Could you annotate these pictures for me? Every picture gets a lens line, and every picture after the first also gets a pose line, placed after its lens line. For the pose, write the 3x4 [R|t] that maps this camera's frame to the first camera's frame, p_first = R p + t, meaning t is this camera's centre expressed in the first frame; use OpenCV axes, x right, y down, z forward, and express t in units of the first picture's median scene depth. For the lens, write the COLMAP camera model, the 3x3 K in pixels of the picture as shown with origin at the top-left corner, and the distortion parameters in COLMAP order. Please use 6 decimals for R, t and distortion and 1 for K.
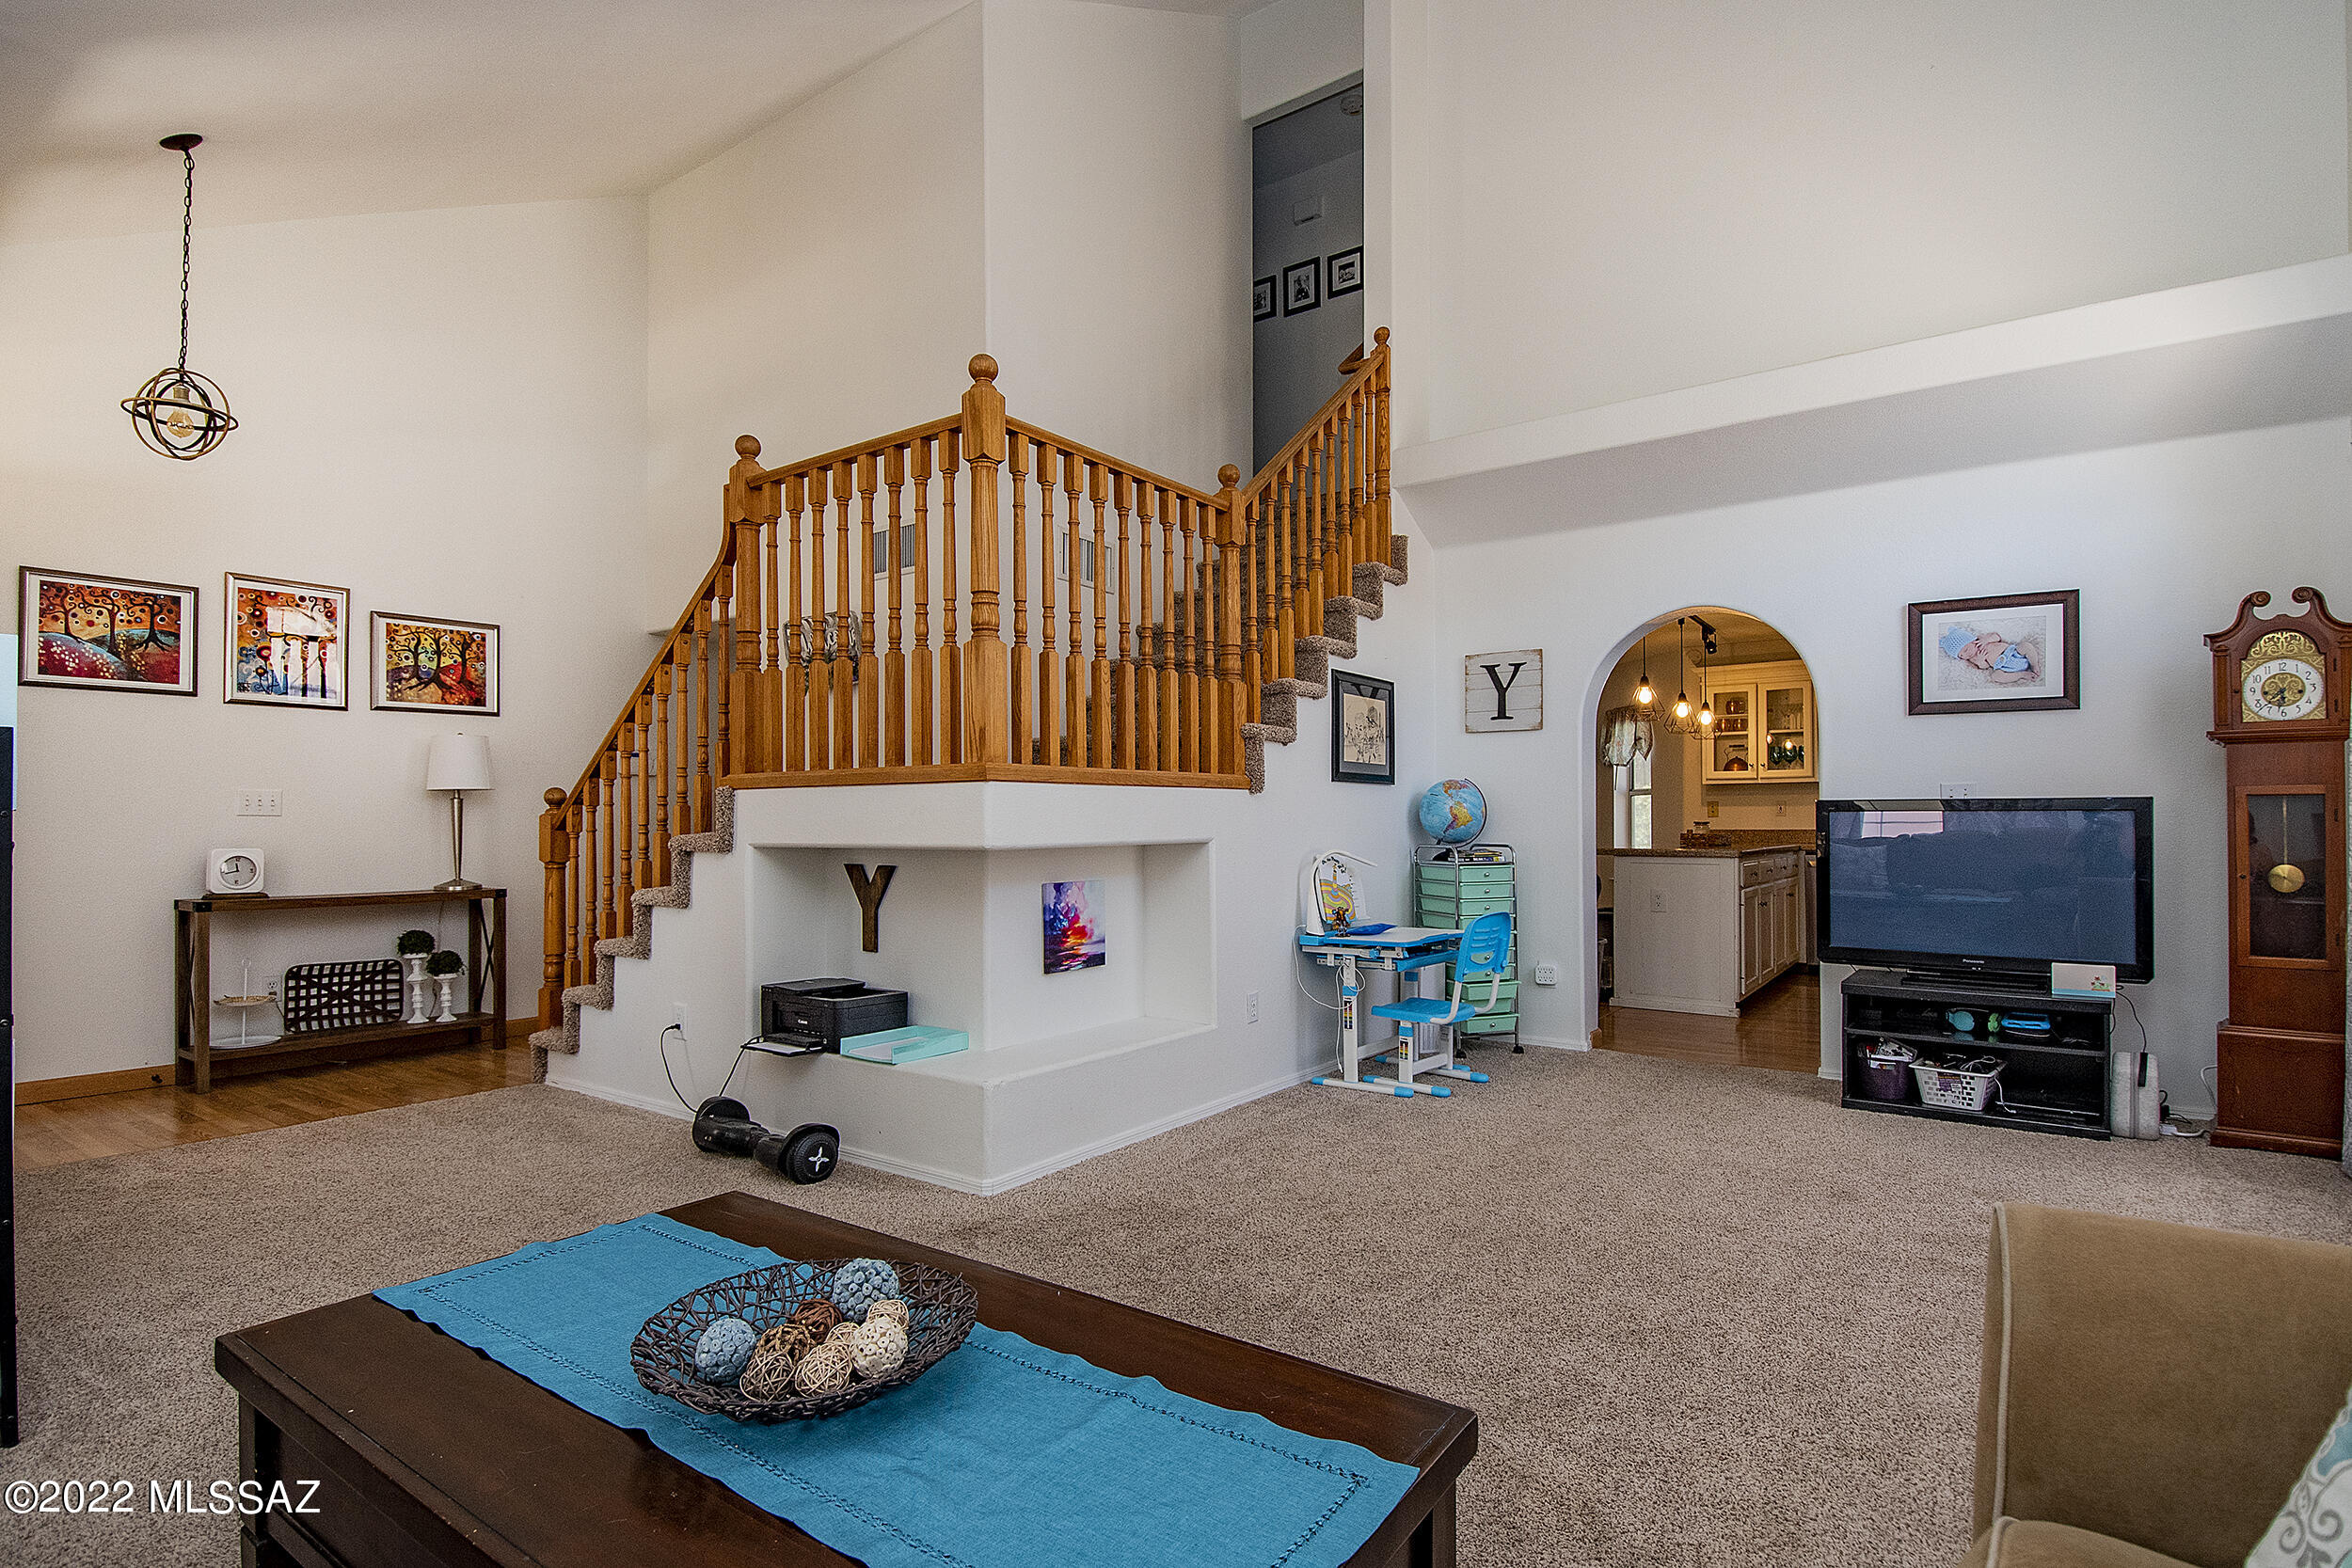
lens RADIAL K [[1147.0, 0, 1172.9], [0, 1147.0, 821.4], [0, 0, 1]] dist [-0.015132, -0.002213]
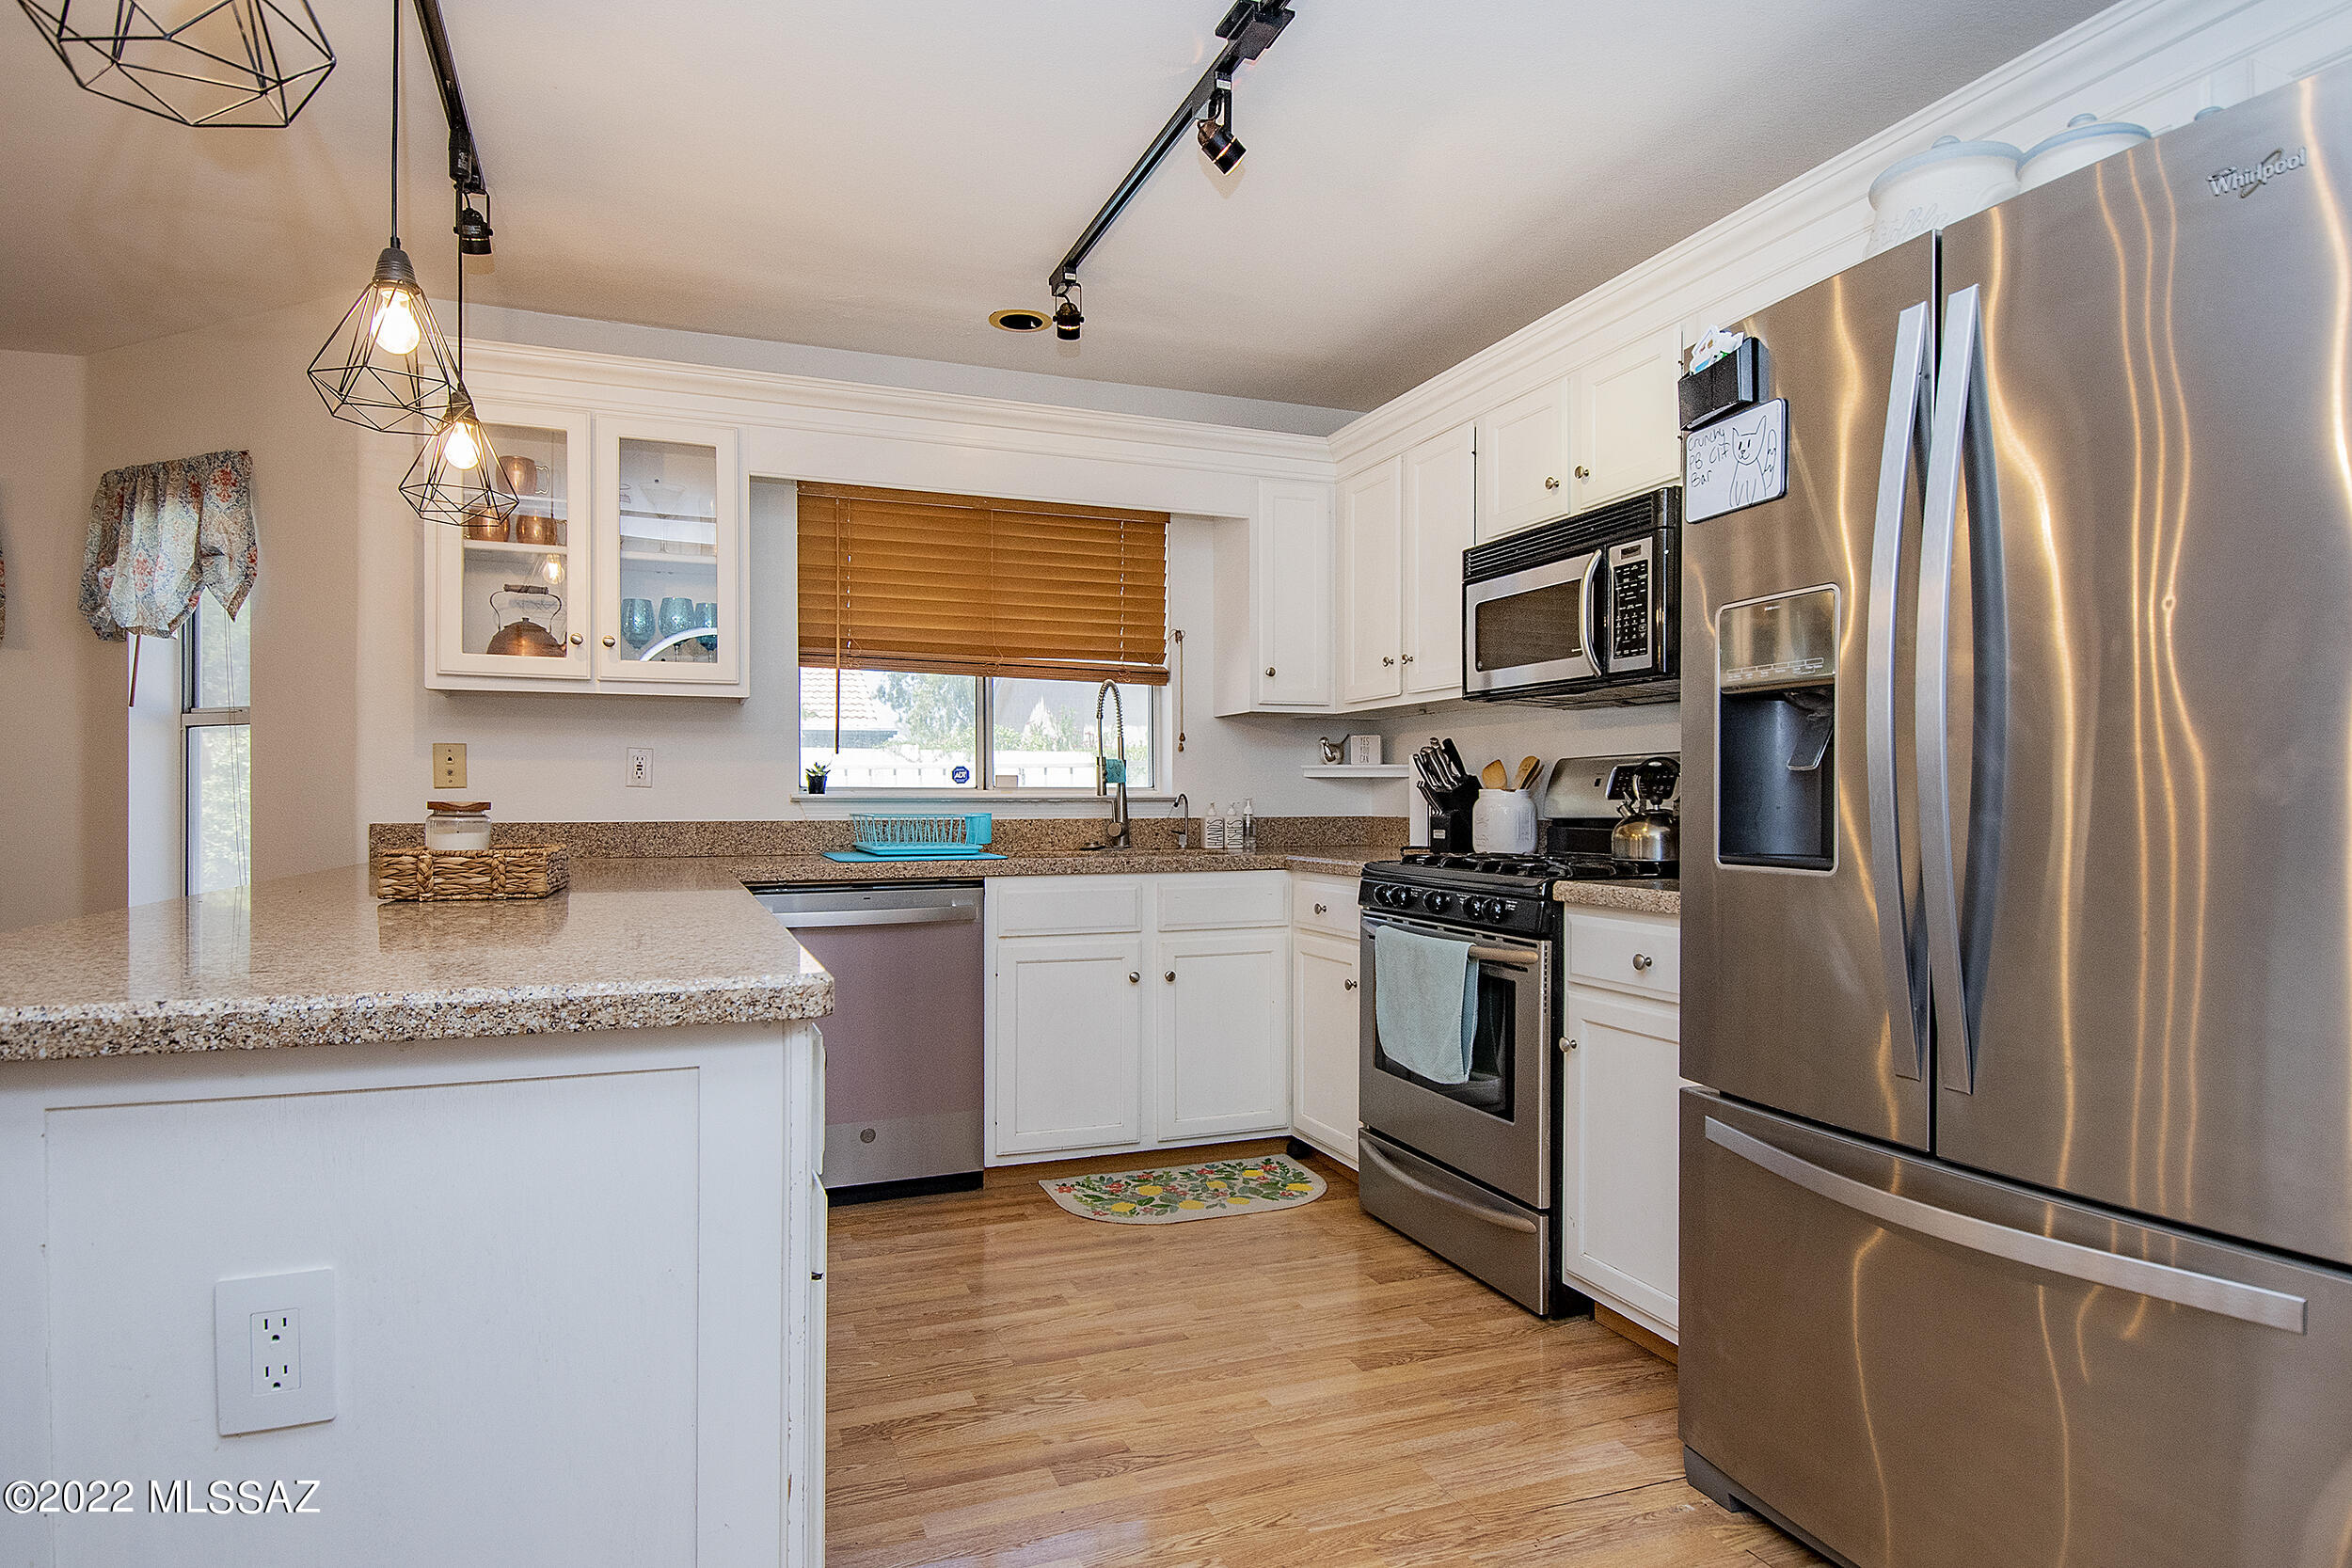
lens RADIAL K [[1300.5, 0, 1217.6], [0, 1300.5, 805.2], [0, 0, 1]] dist [-0.007231, -0.004783]
pose [[0.512914, -0.004693, 0.858427, 0.237373], [-0.004236, 0.999959, 0.007998, -0.002228], [-0.858430, -0.007739, 0.512873, 0.562115]]
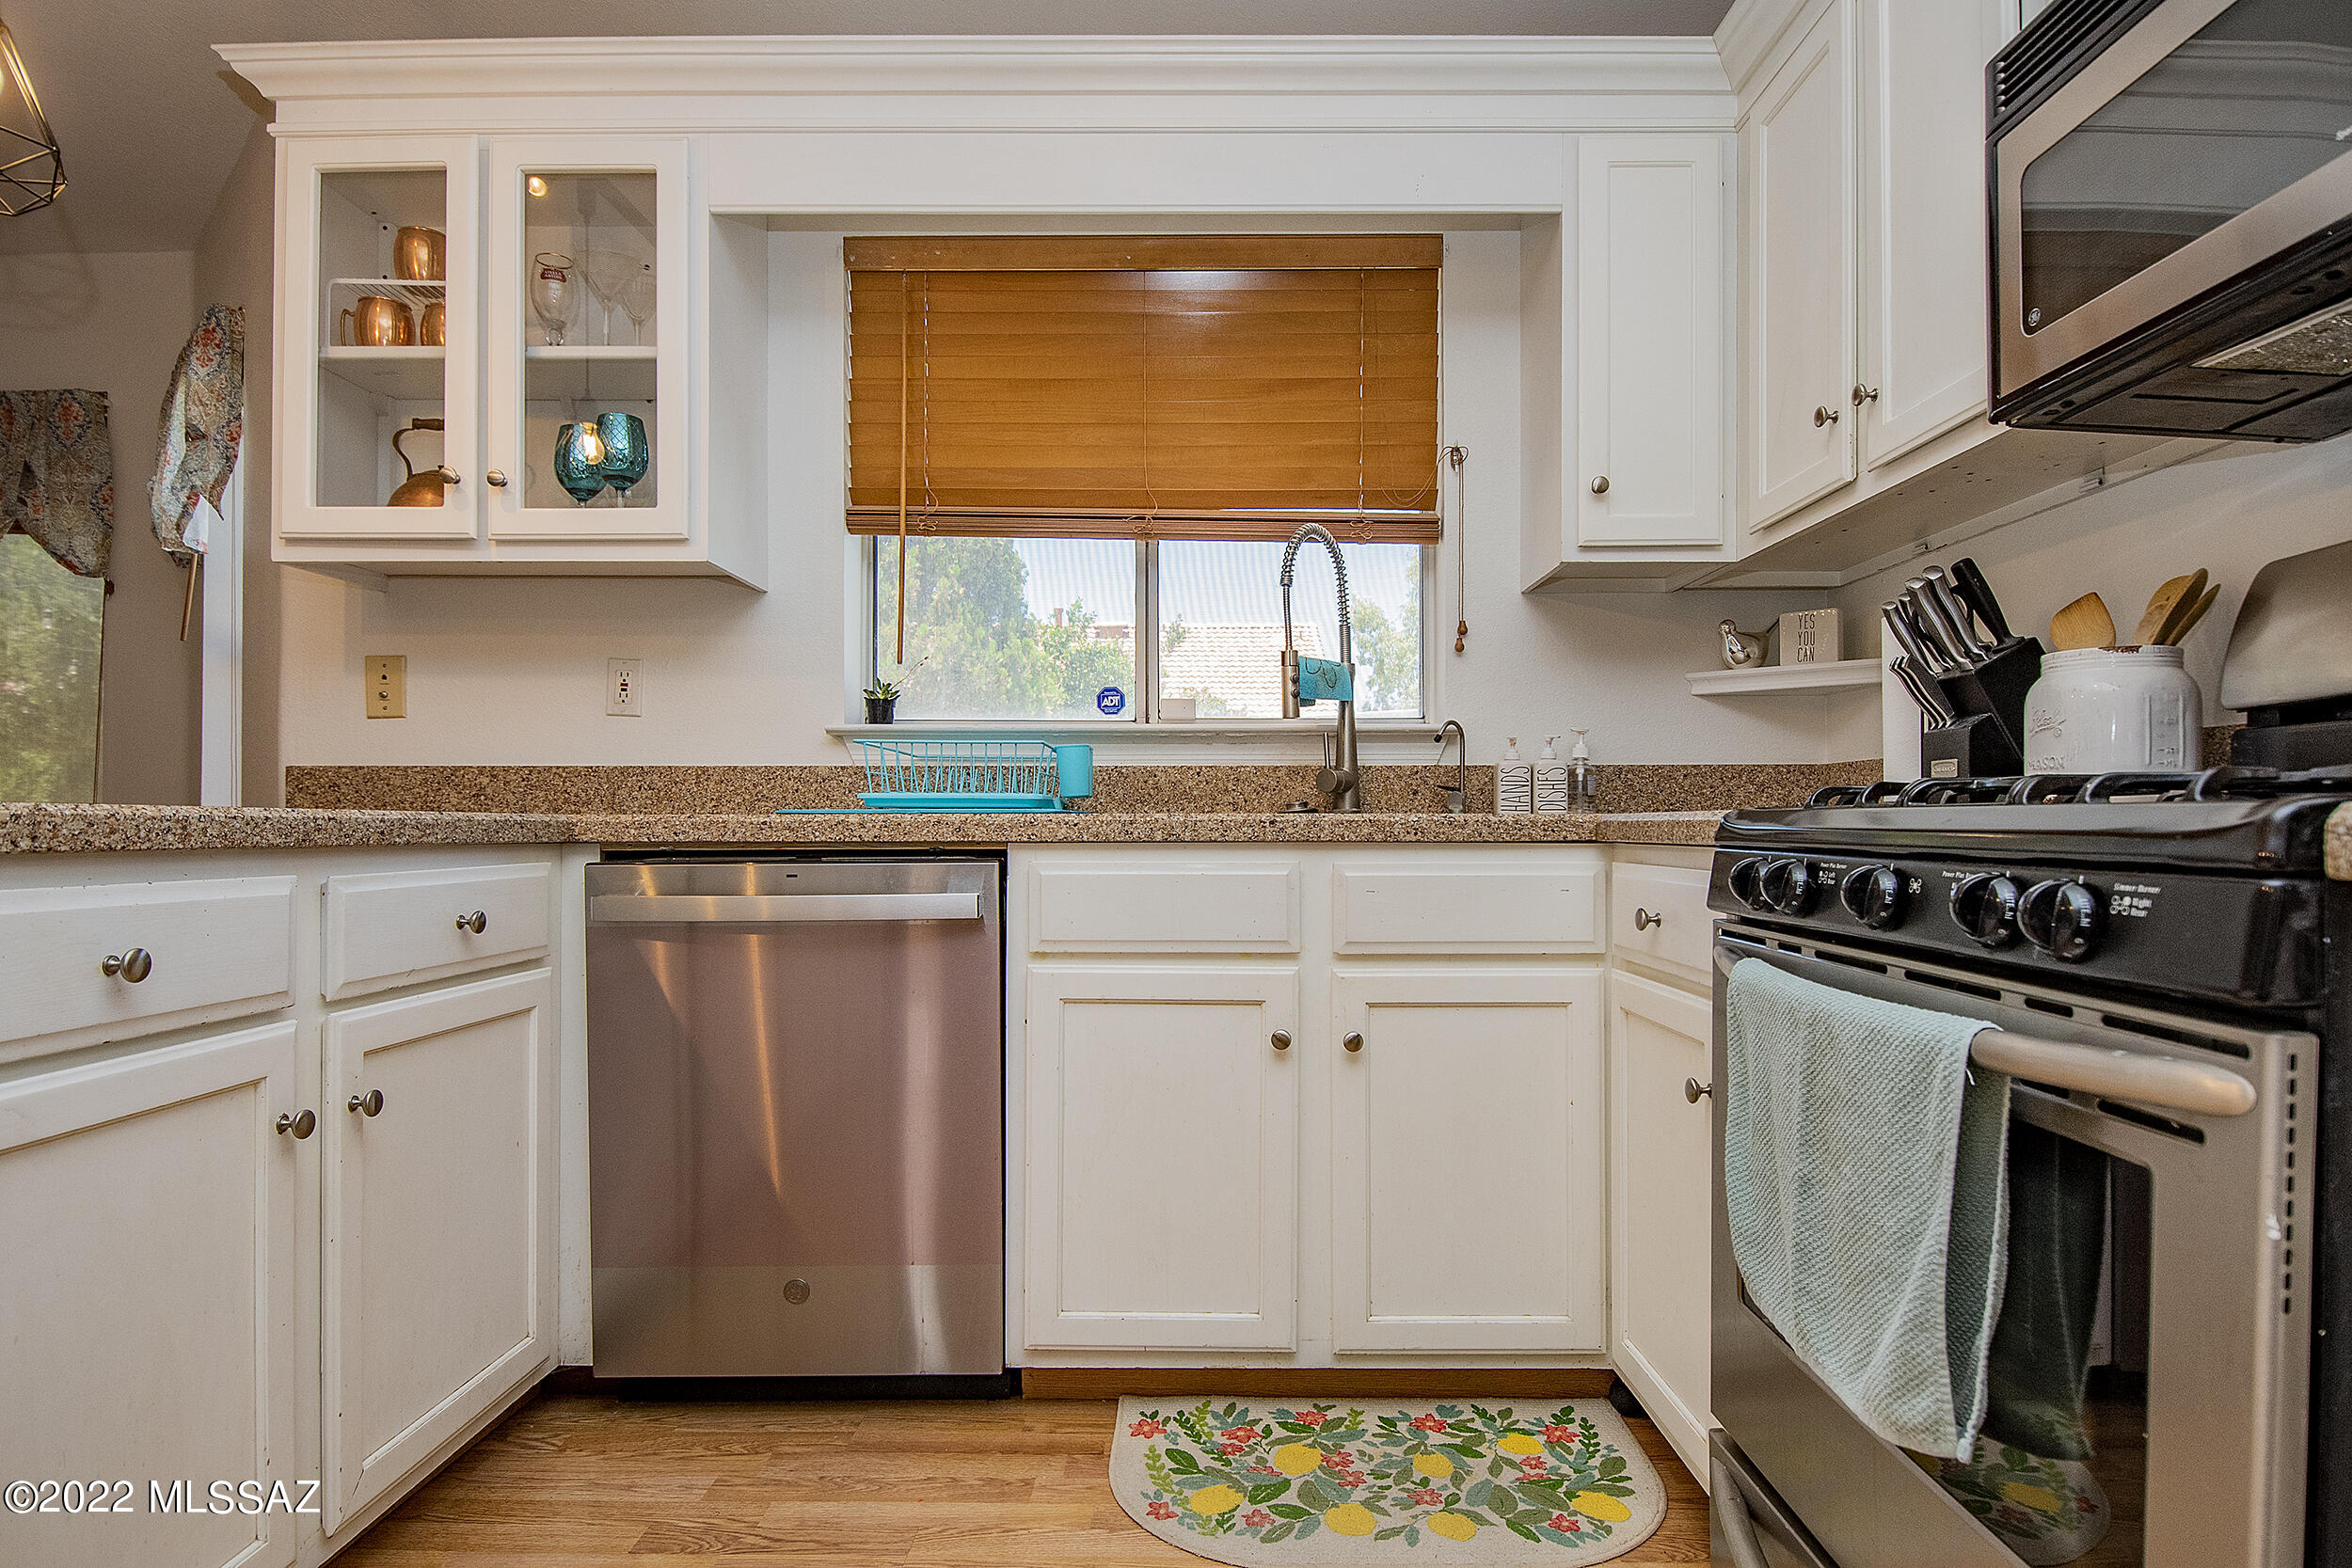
lens RADIAL K [[1300.5, 0, 1228.3], [0, 1300.5, 817.6], [0, 0, 1]] dist [-0.007231, -0.004783]
pose [[0.795741, 0.004167, 0.605622, 0.428387], [-0.004613, 0.999989, -0.000819, 0.017701], [-0.605619, -0.002142, 0.795752, 0.625256]]
